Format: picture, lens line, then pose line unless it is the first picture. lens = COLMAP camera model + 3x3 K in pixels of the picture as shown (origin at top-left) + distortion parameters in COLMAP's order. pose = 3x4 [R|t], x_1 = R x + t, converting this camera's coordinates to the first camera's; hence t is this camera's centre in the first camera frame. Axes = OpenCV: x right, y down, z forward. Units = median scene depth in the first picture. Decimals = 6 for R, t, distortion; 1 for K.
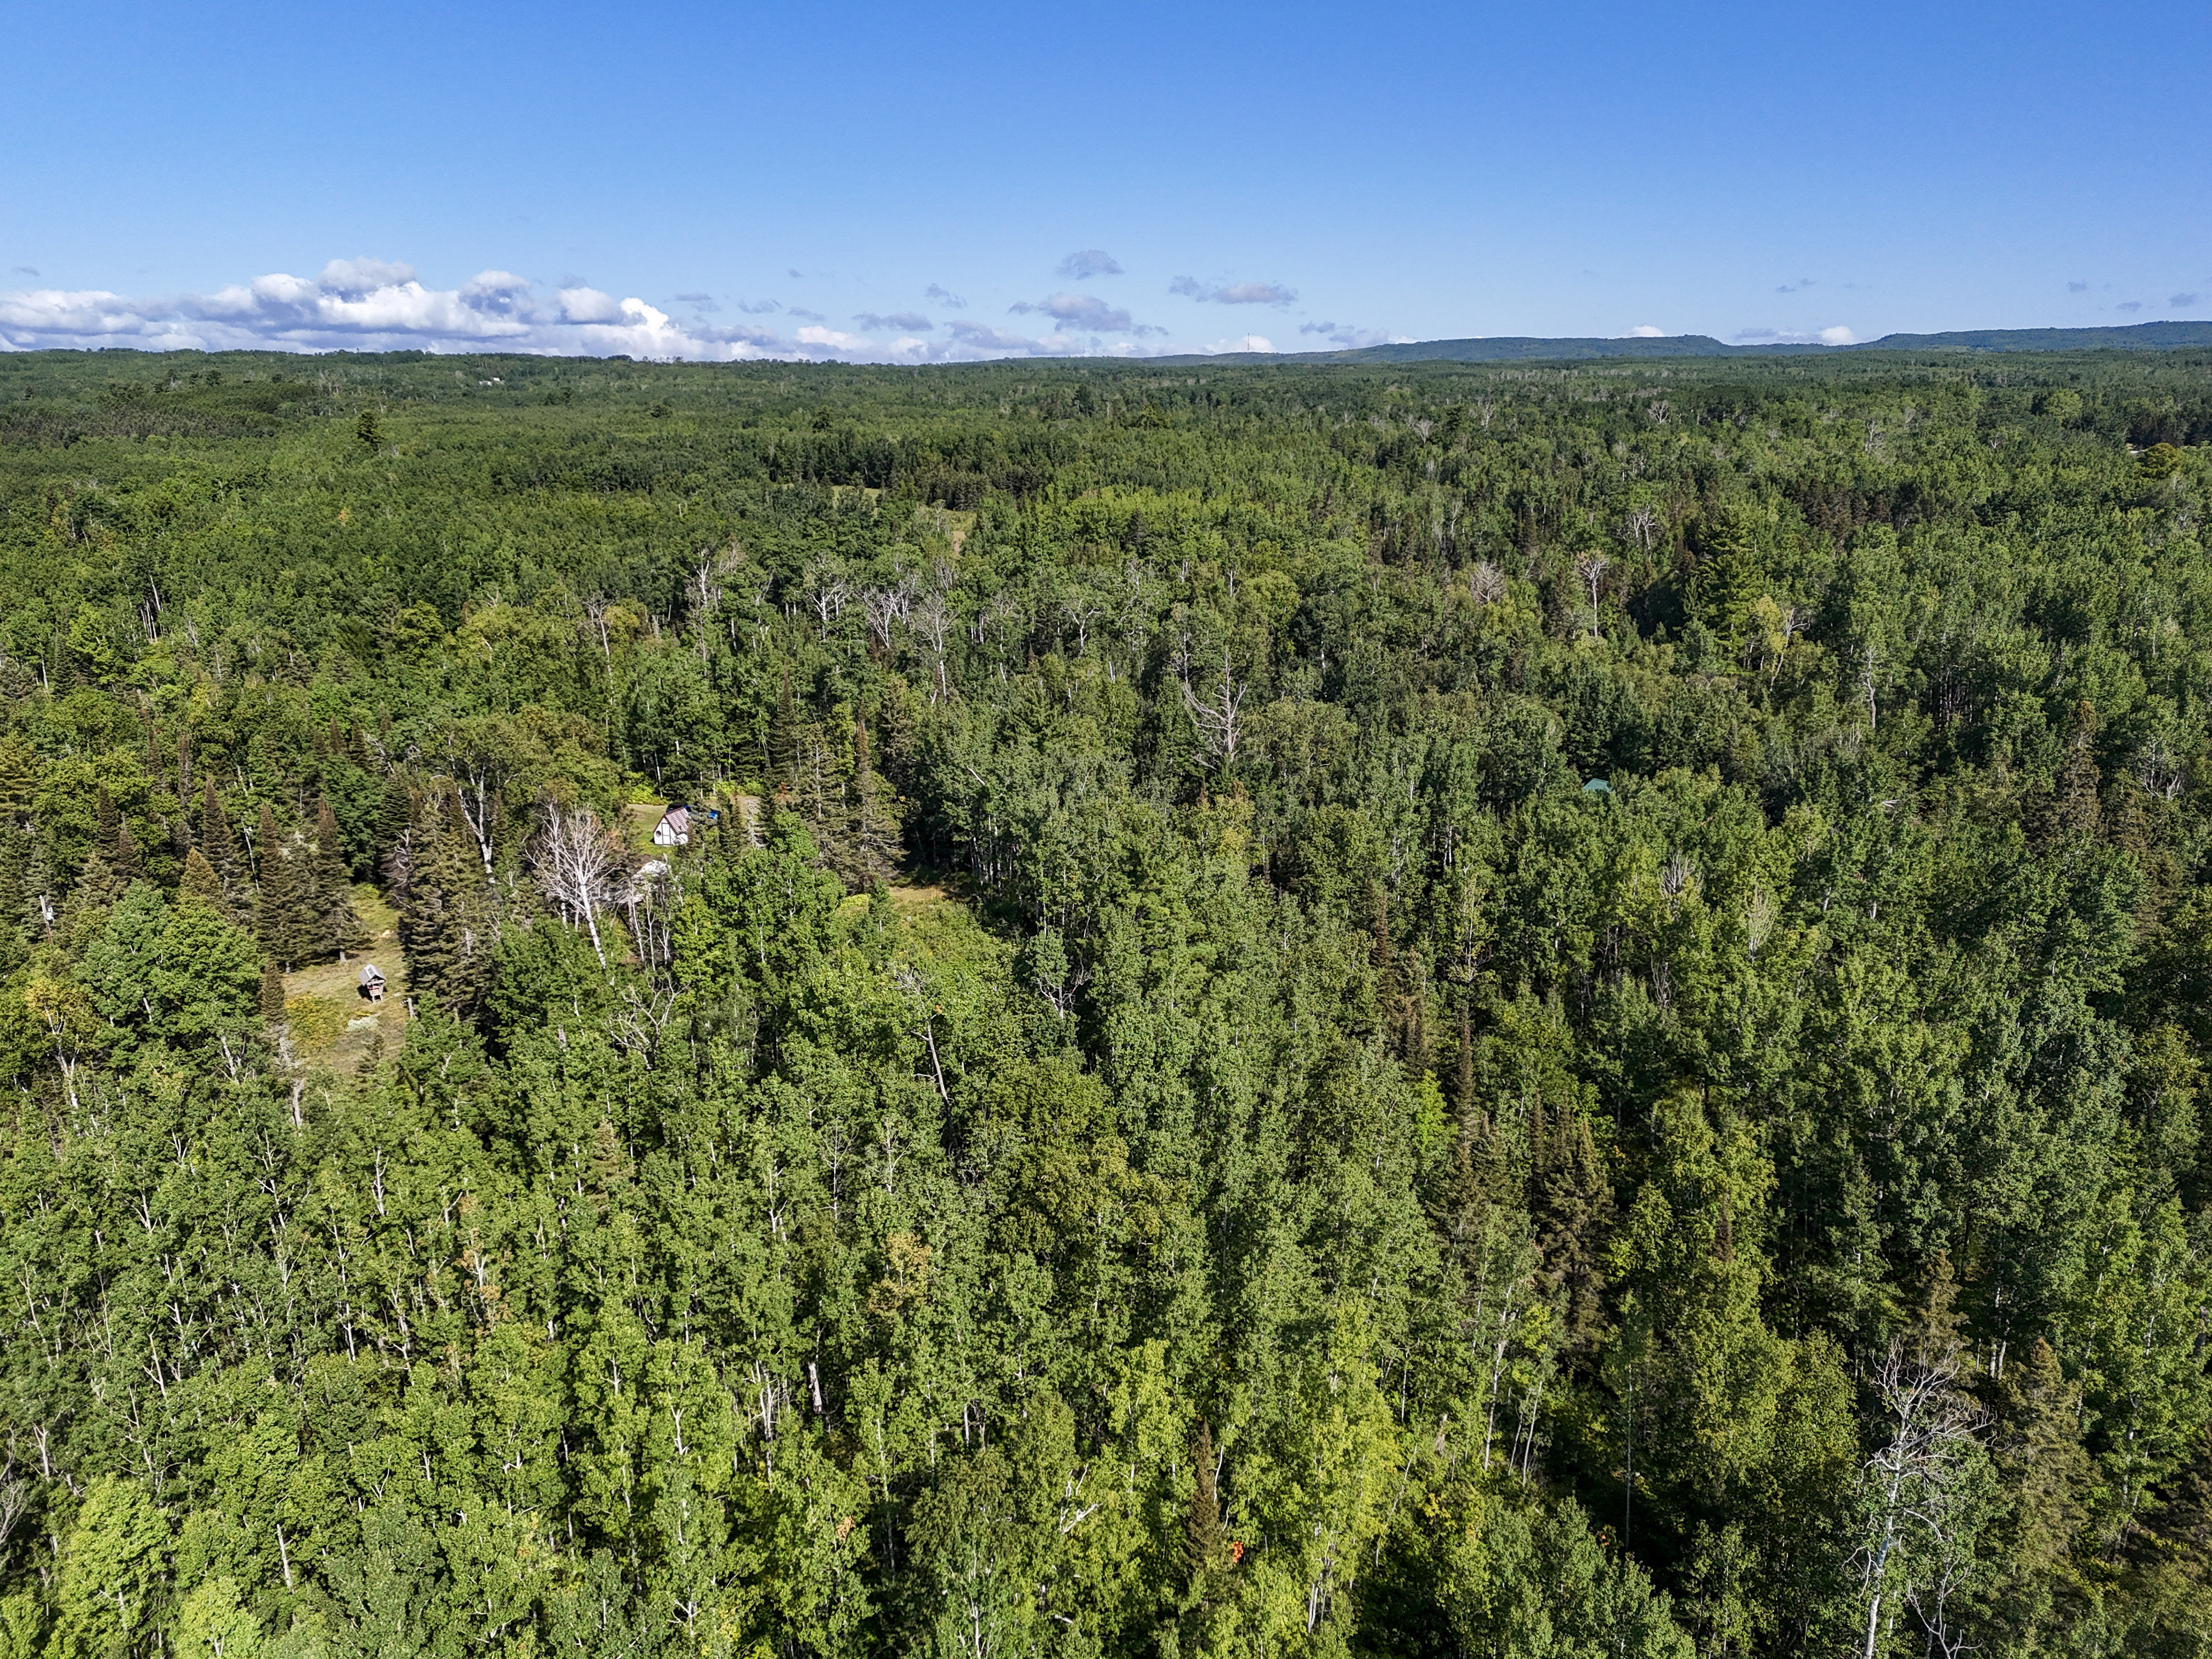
lens RADIAL K [[1621.1, 0, 1114.8], [0, 1621.1, 815.9], [0, 0, 1]] dist [0.083983, -0.079106]
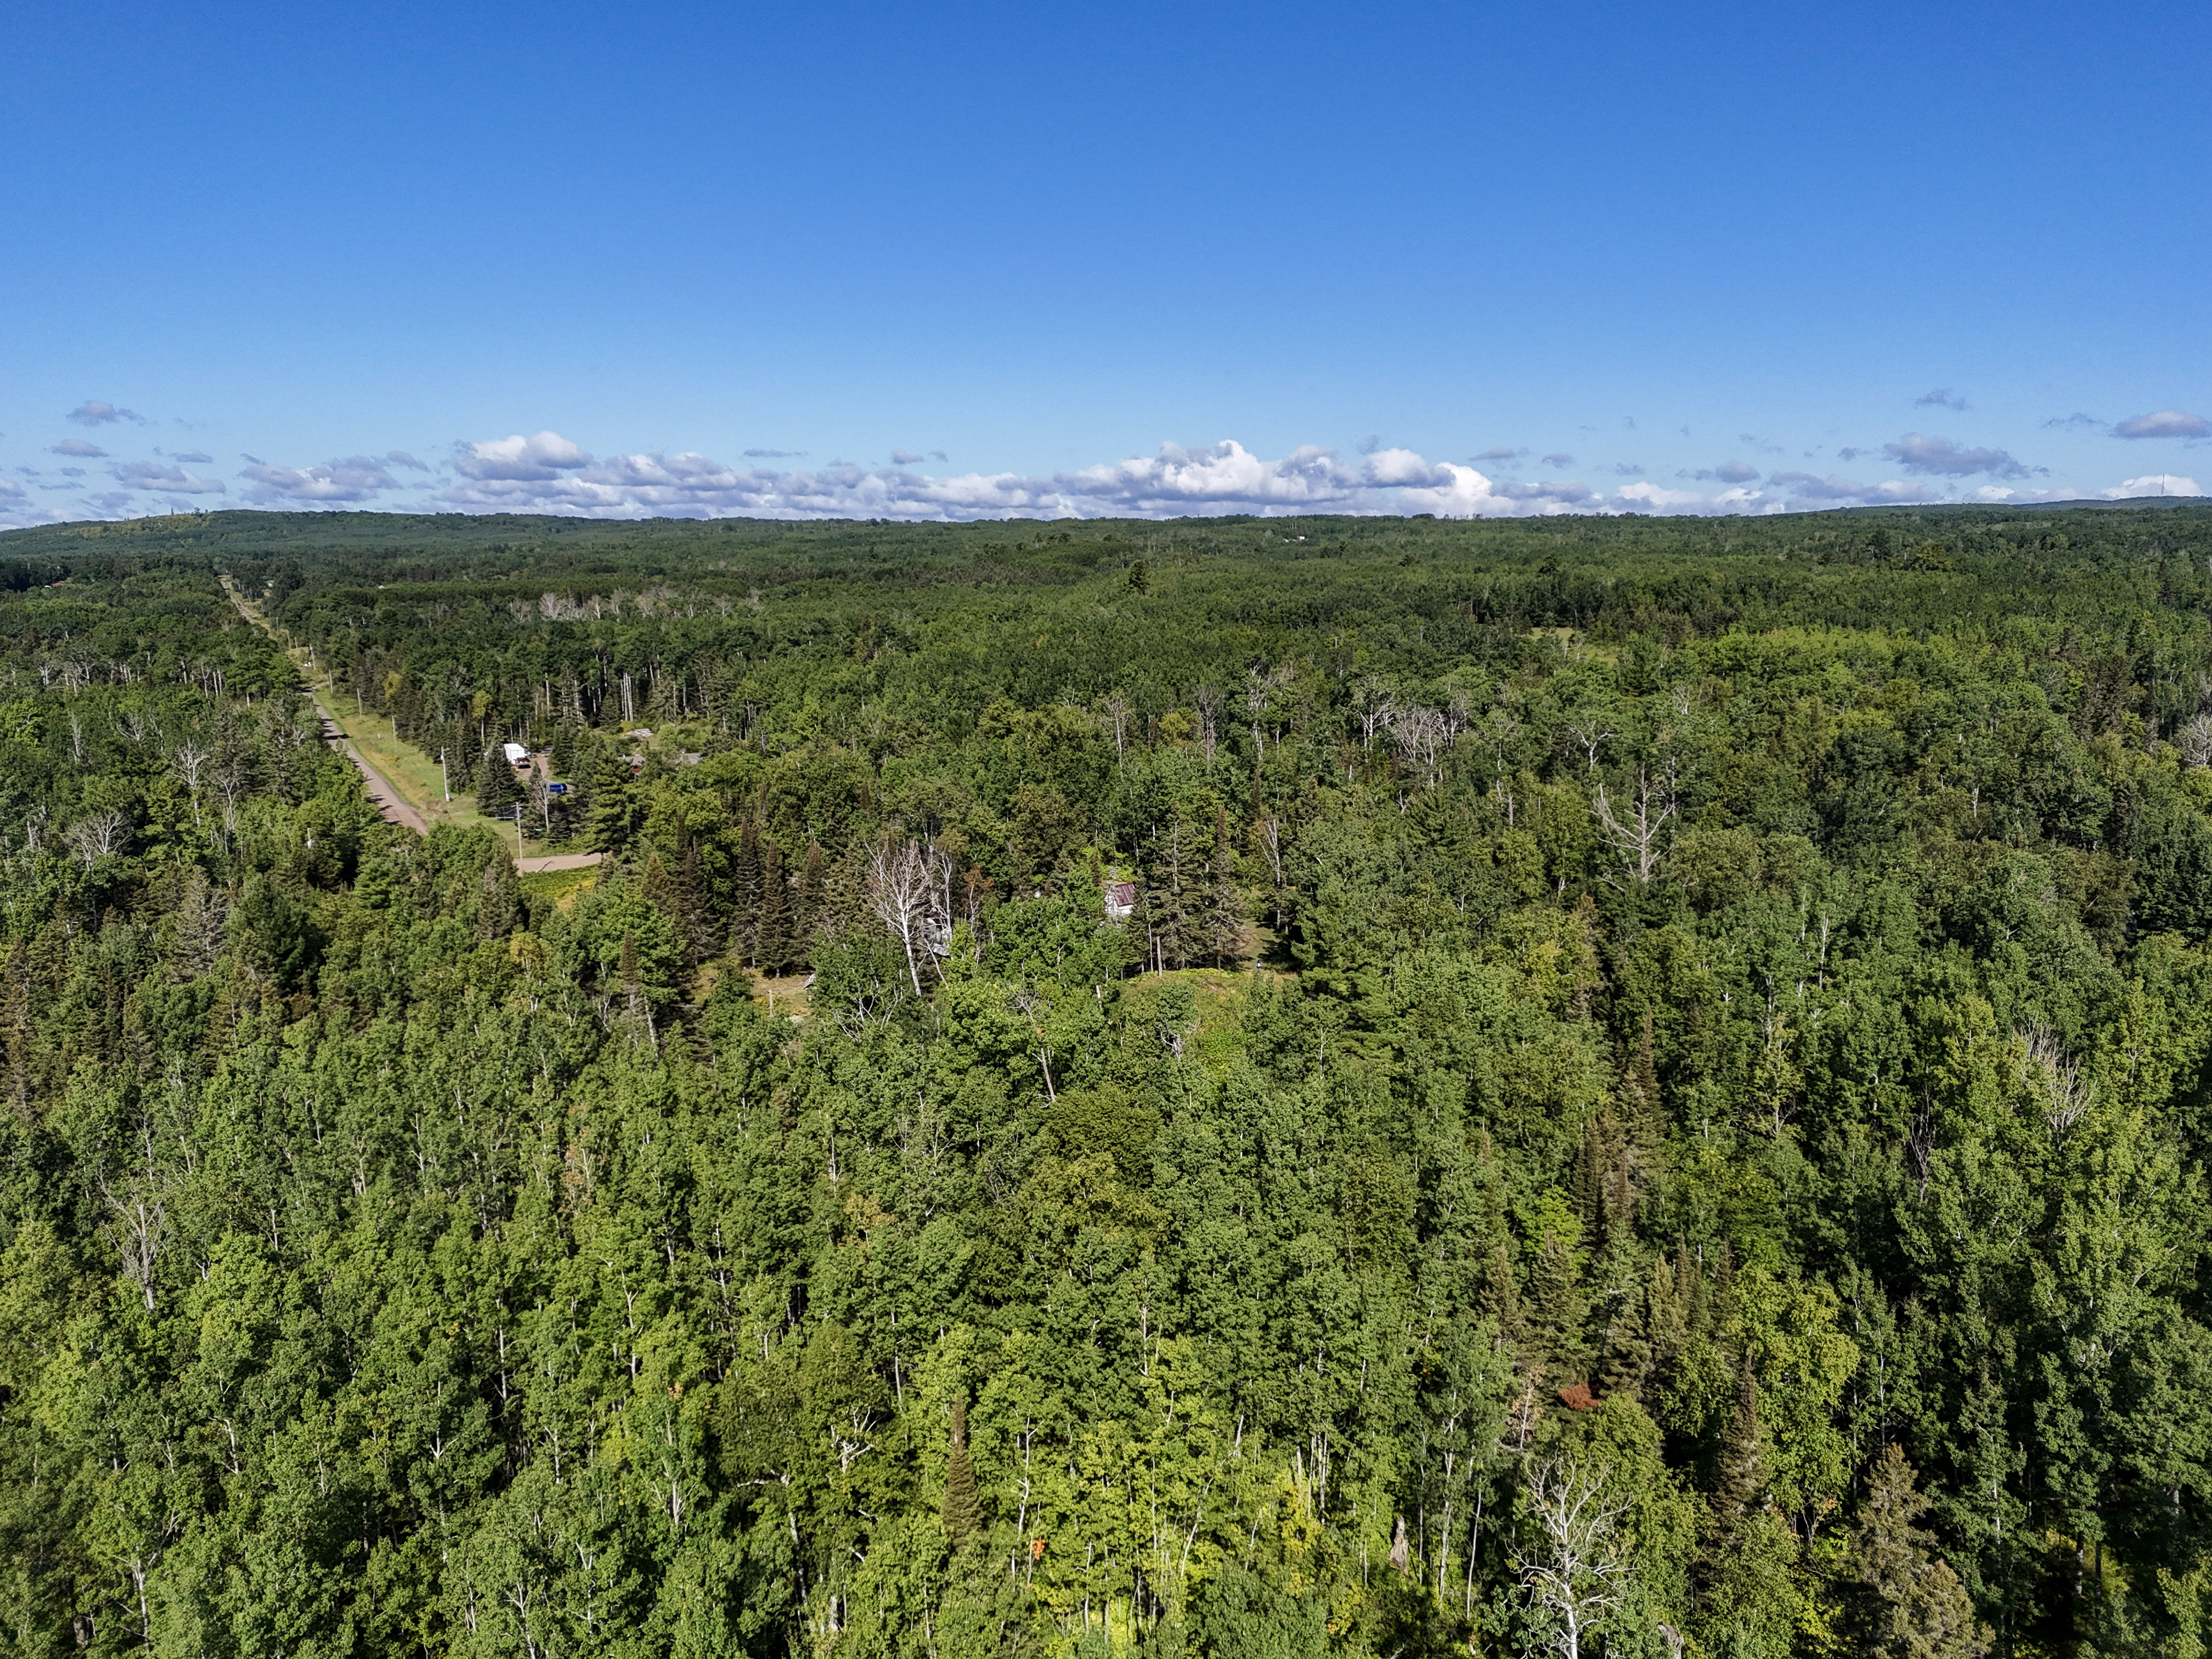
lens RADIAL K [[1621.1, 0, 1107.3], [0, 1621.1, 825.8], [0, 0, 1]] dist [0.083983, -0.079106]
pose [[0.884976, 0.074909, -0.459571, 0.207995], [-0.114003, 0.991794, -0.057870, 0.020011], [0.451464, 0.103606, 0.886254, 0.021931]]
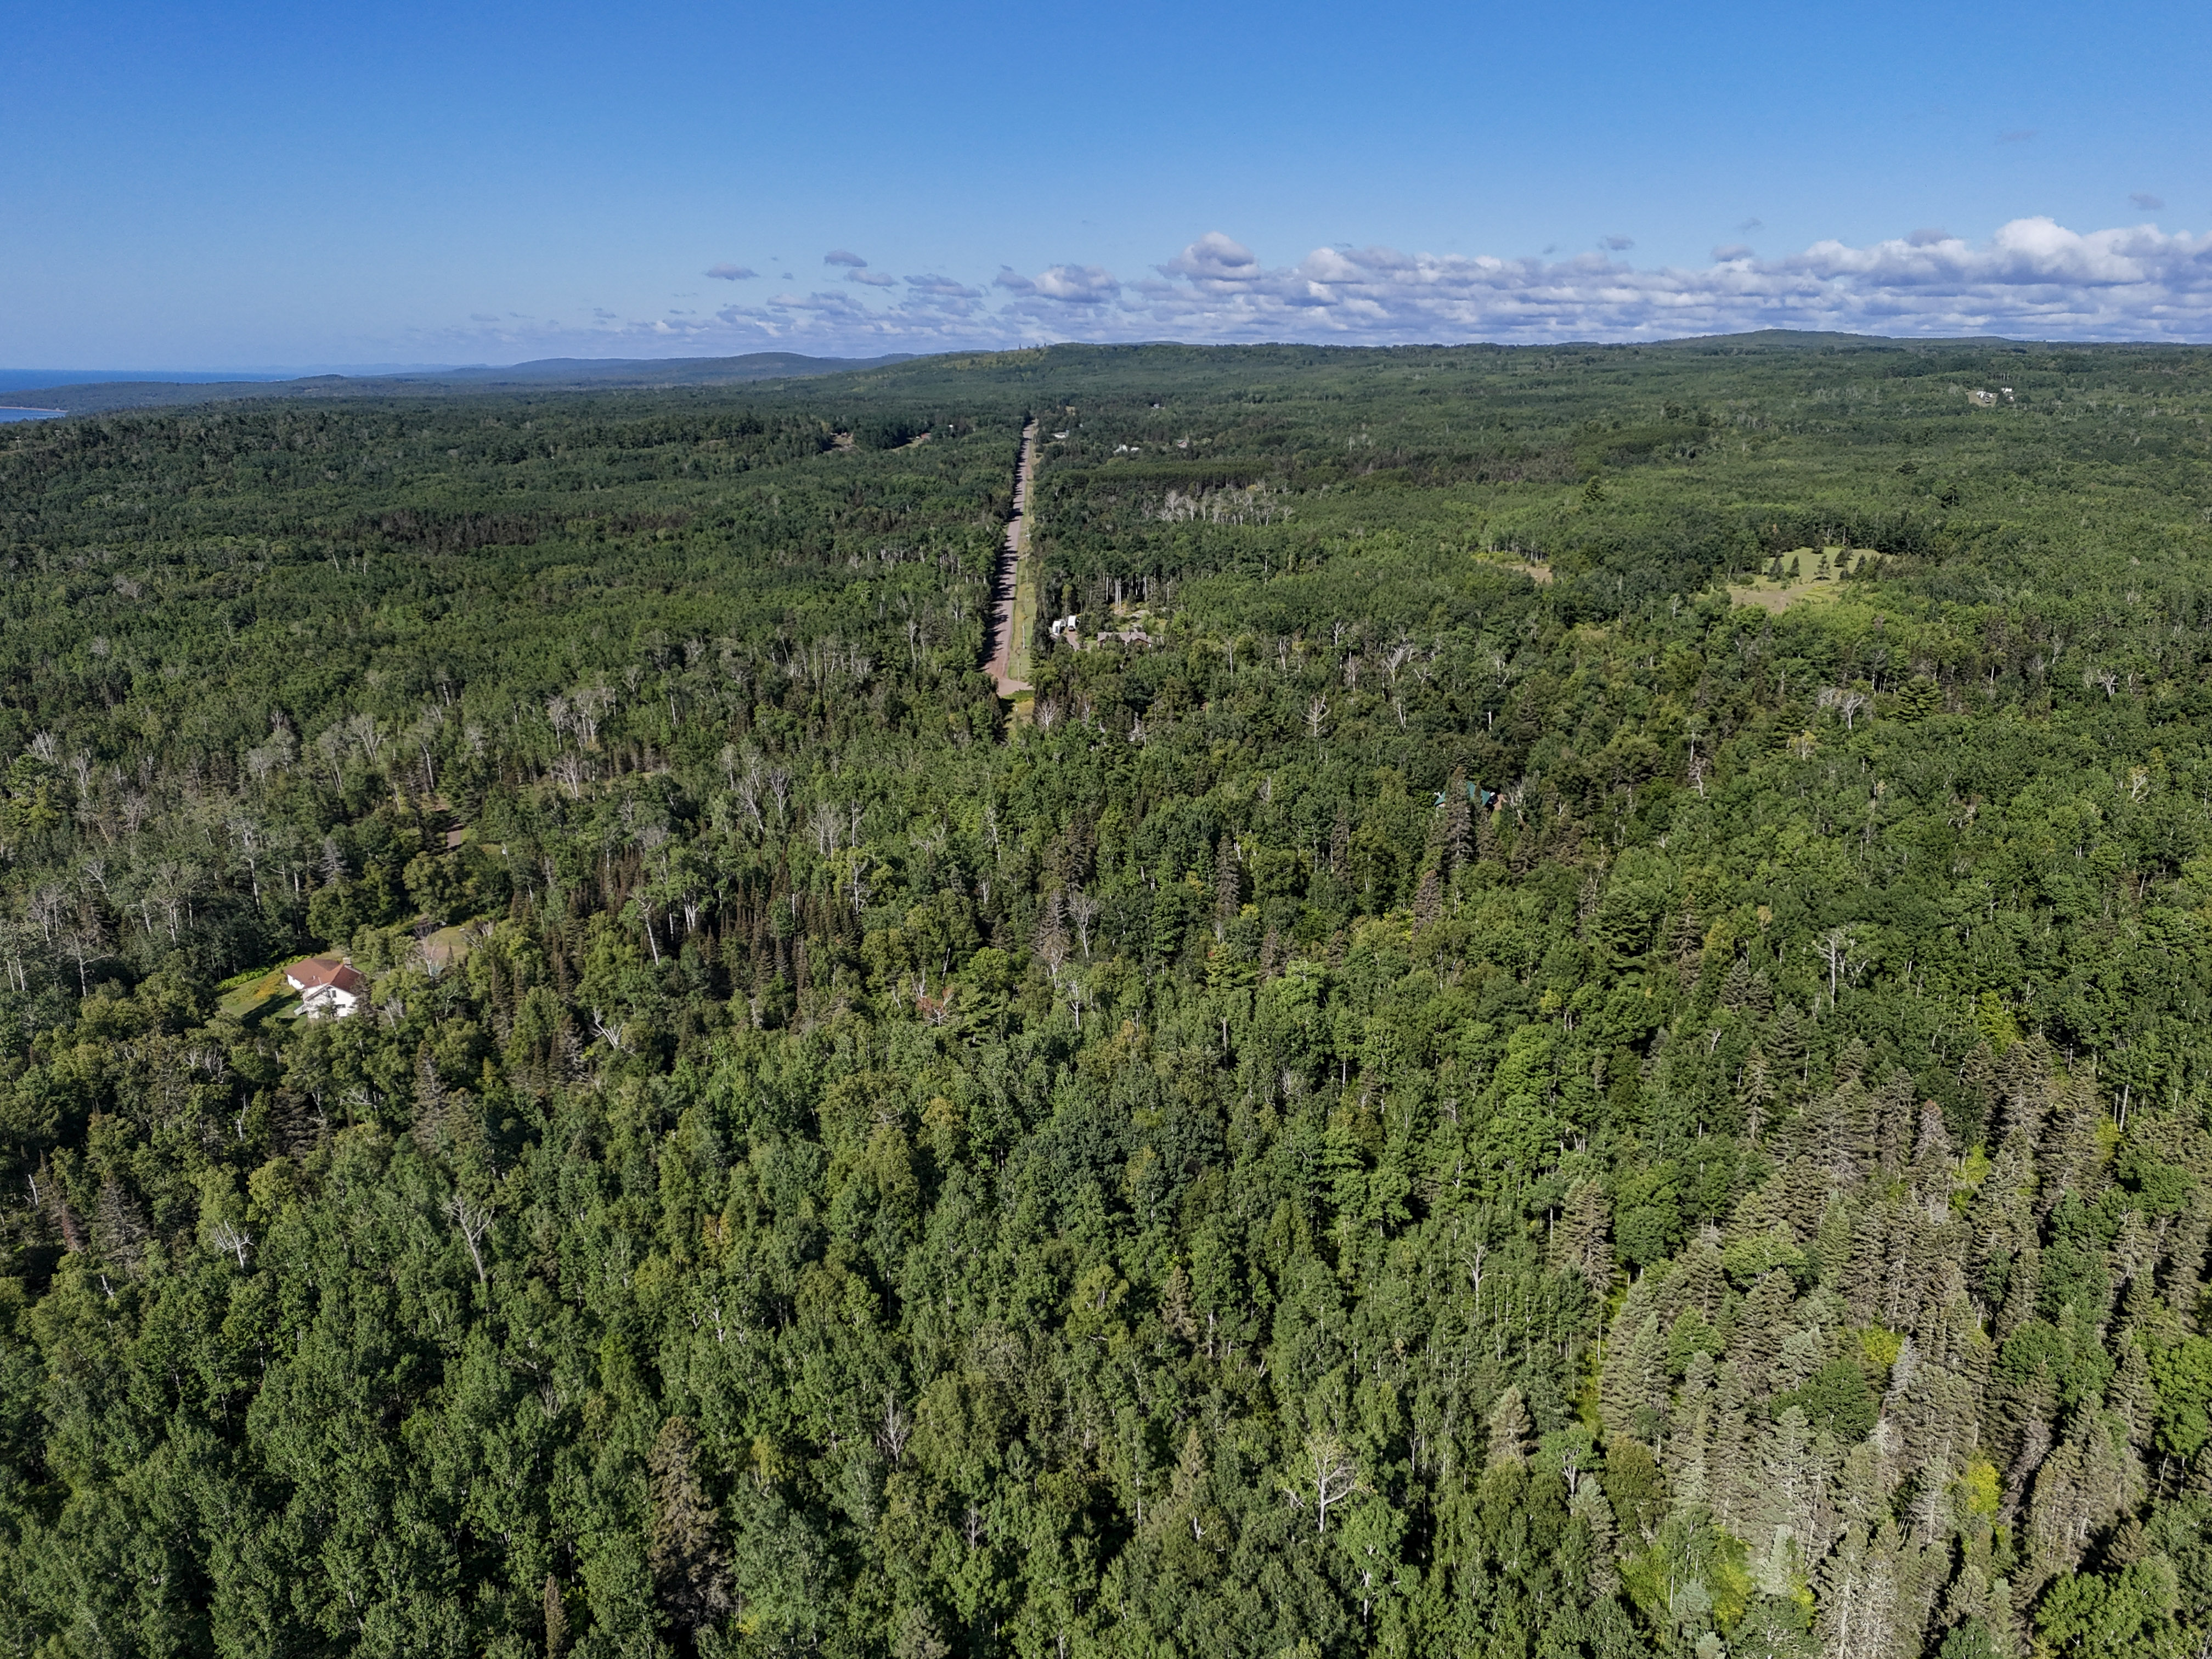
lens RADIAL K [[1621.1, 0, 1121.3], [0, 1621.1, 825.2], [0, 0, 1]] dist [0.083983, -0.079106]
pose [[0.584768, 0.230027, -0.777904, 1.776650], [-0.206710, 0.969551, 0.131308, -0.159847], [0.784422, 0.084015, 0.614511, -0.747741]]
